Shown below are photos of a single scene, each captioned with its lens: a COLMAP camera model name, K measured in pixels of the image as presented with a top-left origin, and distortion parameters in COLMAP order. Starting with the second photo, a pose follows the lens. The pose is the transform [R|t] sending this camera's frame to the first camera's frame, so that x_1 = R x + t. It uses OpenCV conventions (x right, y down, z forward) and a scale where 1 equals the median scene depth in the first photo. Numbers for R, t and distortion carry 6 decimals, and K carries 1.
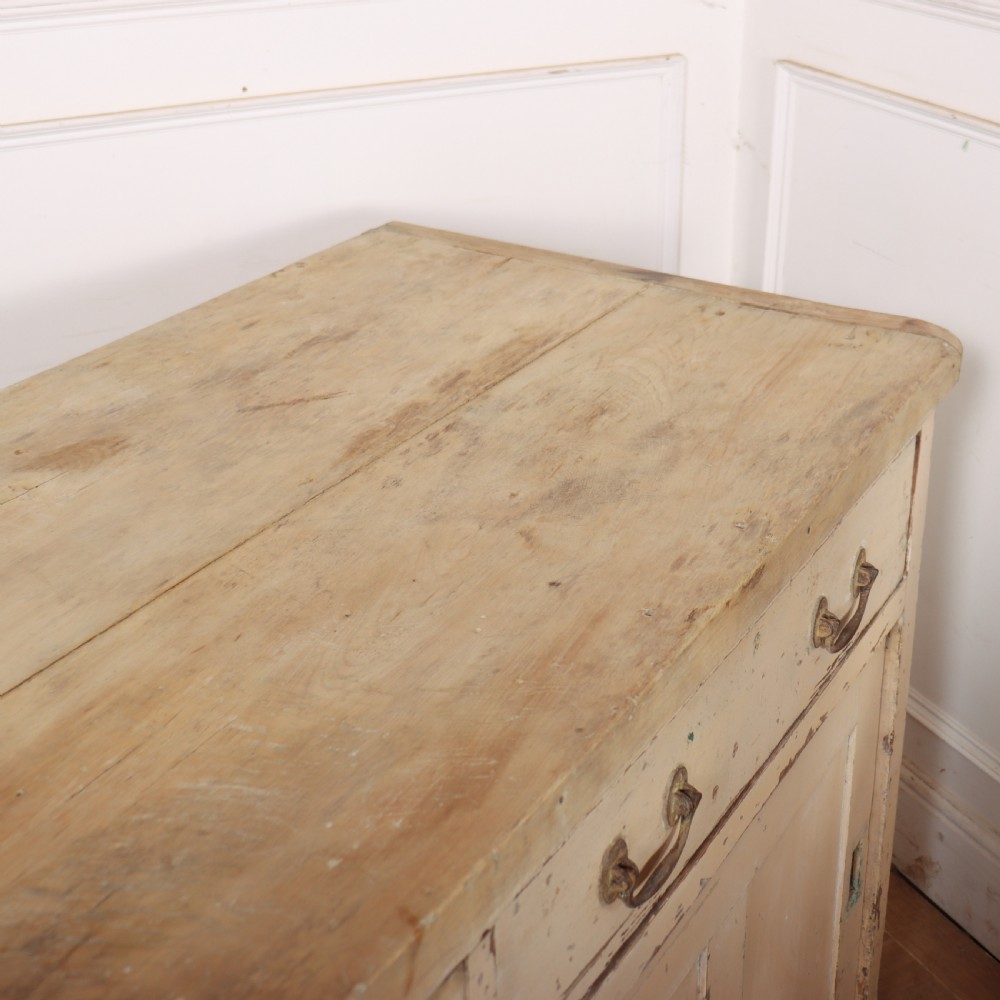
lens RADIAL K [[1715.0, 0, 498.6], [0, 1715.0, 497.8], [0, 0, 1]] dist [-0.100027, 0.000000]
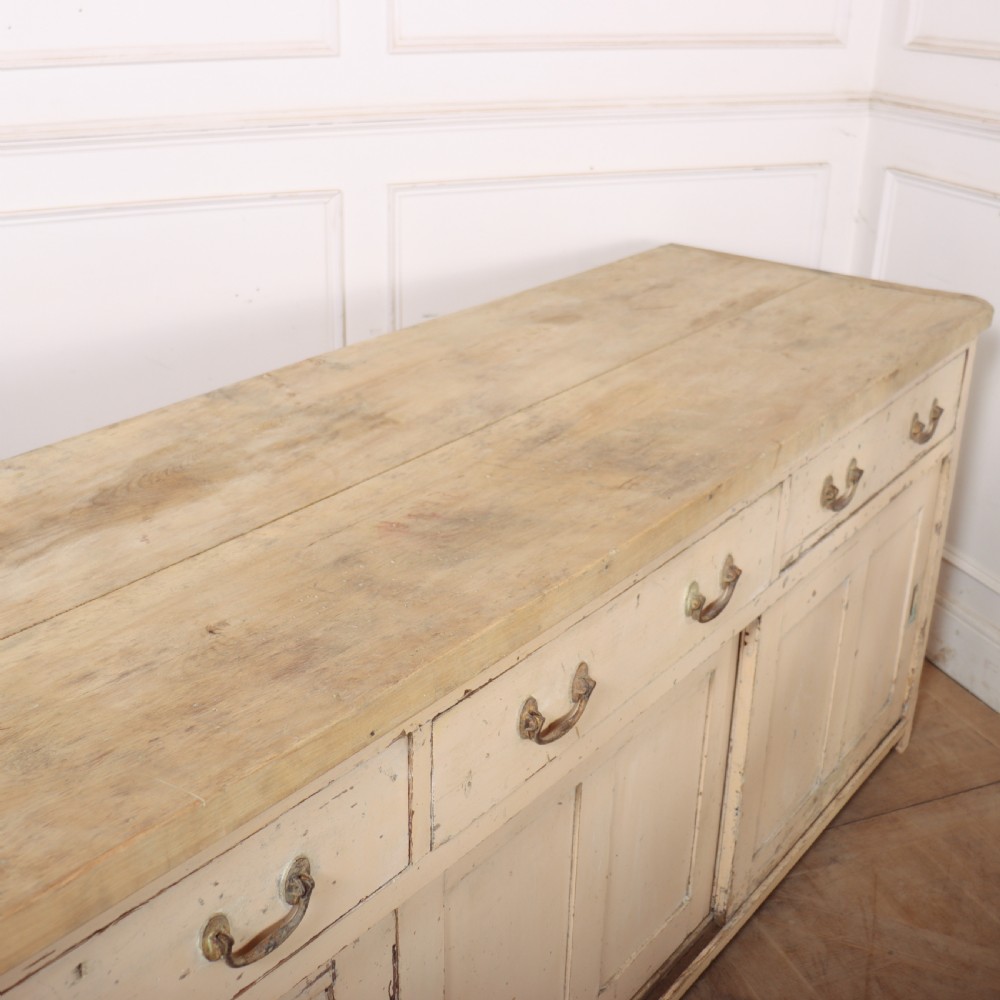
lens RADIAL K [[1256.3, 0, 364.3], [0, 1256.3, 513.9], [0, 0, 1]] dist [-0.128940, 0.000000]
pose [[0.978260, 0.068669, -0.195683, -0.150606], [-0.068208, 0.997630, 0.009101, 0.198143], [0.195844, 0.004444, 0.980625, -0.518342]]
